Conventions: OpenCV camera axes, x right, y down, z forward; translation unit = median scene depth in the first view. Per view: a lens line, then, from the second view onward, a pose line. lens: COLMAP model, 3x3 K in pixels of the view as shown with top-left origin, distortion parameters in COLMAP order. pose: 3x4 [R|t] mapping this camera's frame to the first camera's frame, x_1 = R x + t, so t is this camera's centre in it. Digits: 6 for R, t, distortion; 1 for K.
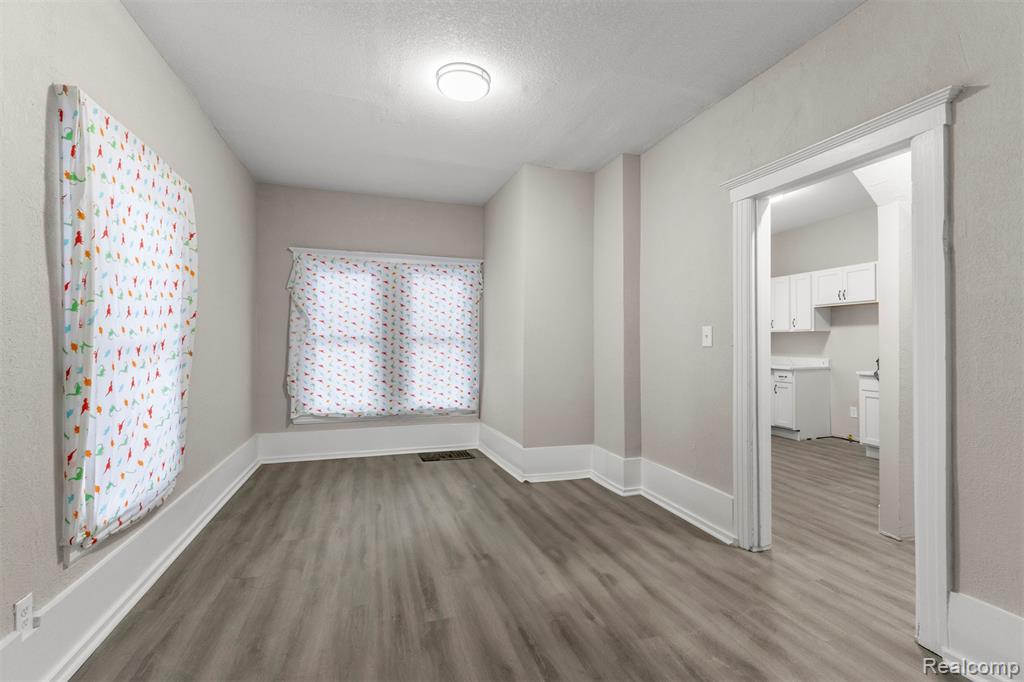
lens RADIAL K [[440.3, 0, 512.5], [0, 440.3, 337.4], [0, 0, 1]] dist [0.011442, -0.003599]
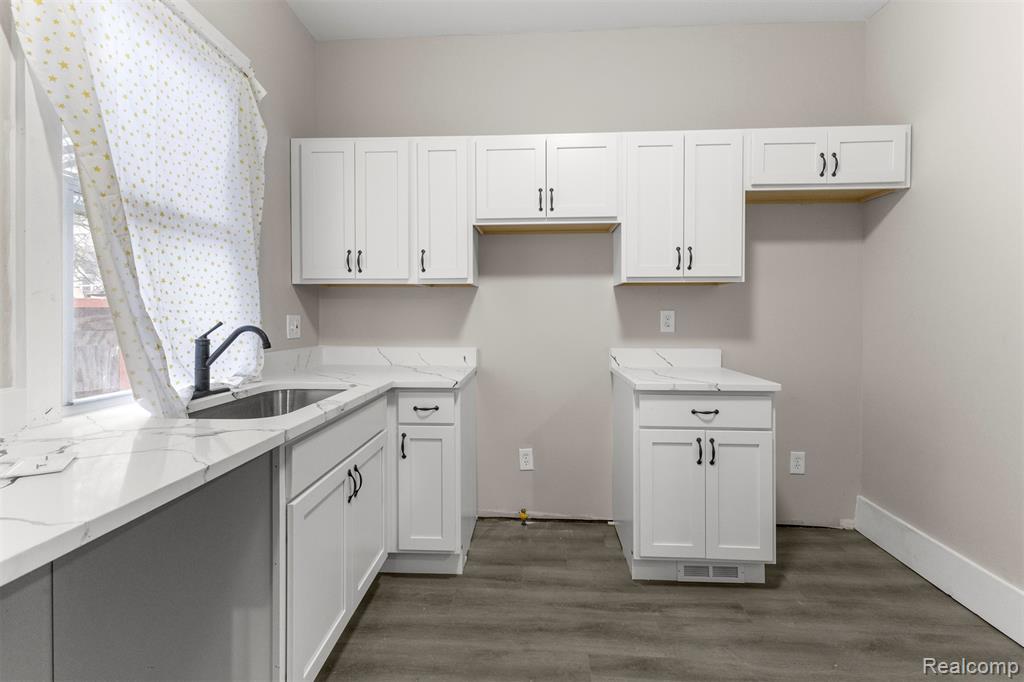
lens RADIAL K [[440.3, 0, 485.0], [0, 440.3, 319.2], [0, 0, 1]] dist [0.011442, -0.003599]
pose [[0.351326, -0.007748, 0.936221, 0.570801], [-0.008652, 0.999896, 0.011522, 0.026302], [-0.936213, -0.012148, 0.351222, 1.577595]]
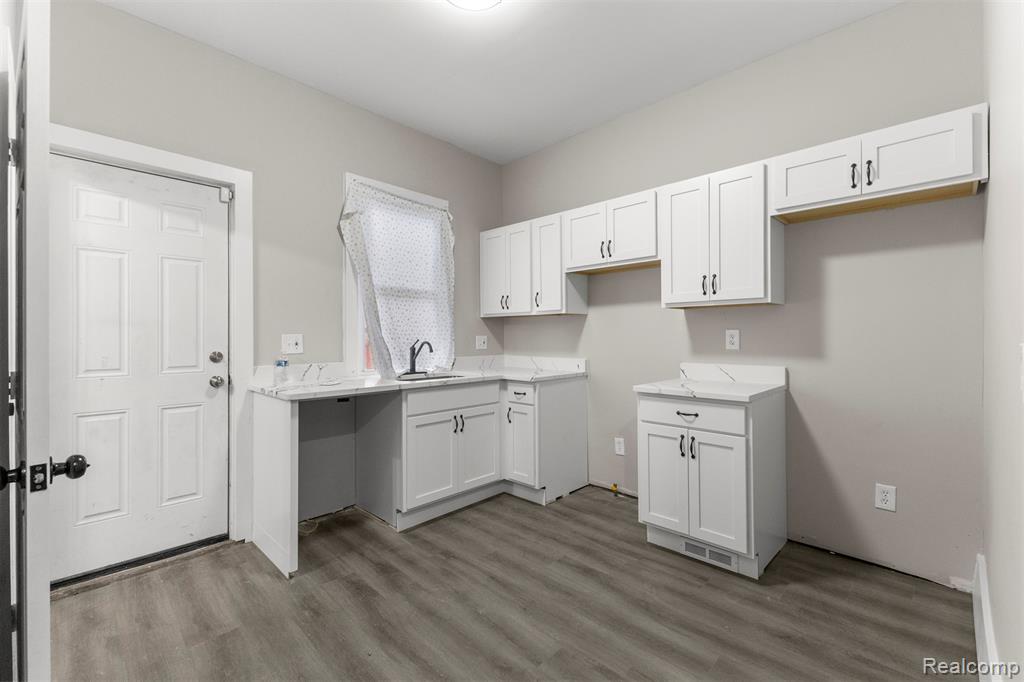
lens RADIAL K [[440.3, 0, 511.3], [0, 440.3, 335.0], [0, 0, 1]] dist [0.011442, -0.003599]
pose [[0.885592, -0.005311, 0.464434, 0.645802], [0.002428, 0.999974, 0.006806, 0.019992], [-0.464458, -0.004899, 0.885582, 0.961417]]
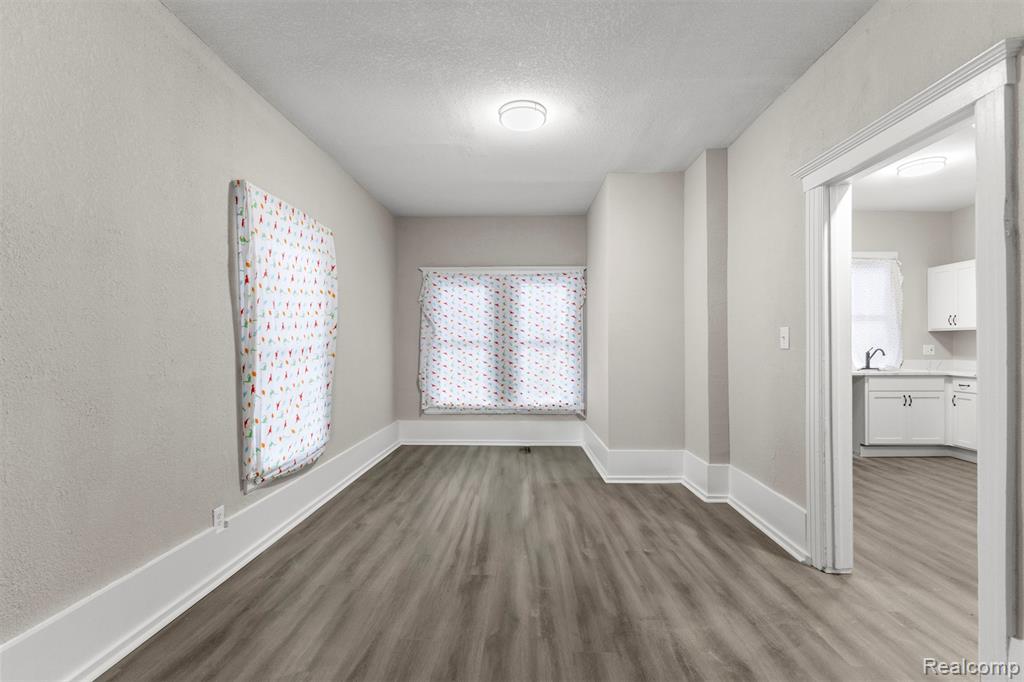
lens RADIAL K [[440.3, 0, 520.4], [0, 440.3, 344.9], [0, 0, 1]] dist [0.011442, -0.003599]
pose [[0.941090, -0.006209, -0.338100, 0.234677], [0.010052, 0.999903, 0.009618, -0.002221], [0.338007, -0.012450, 0.941061, -0.064668]]
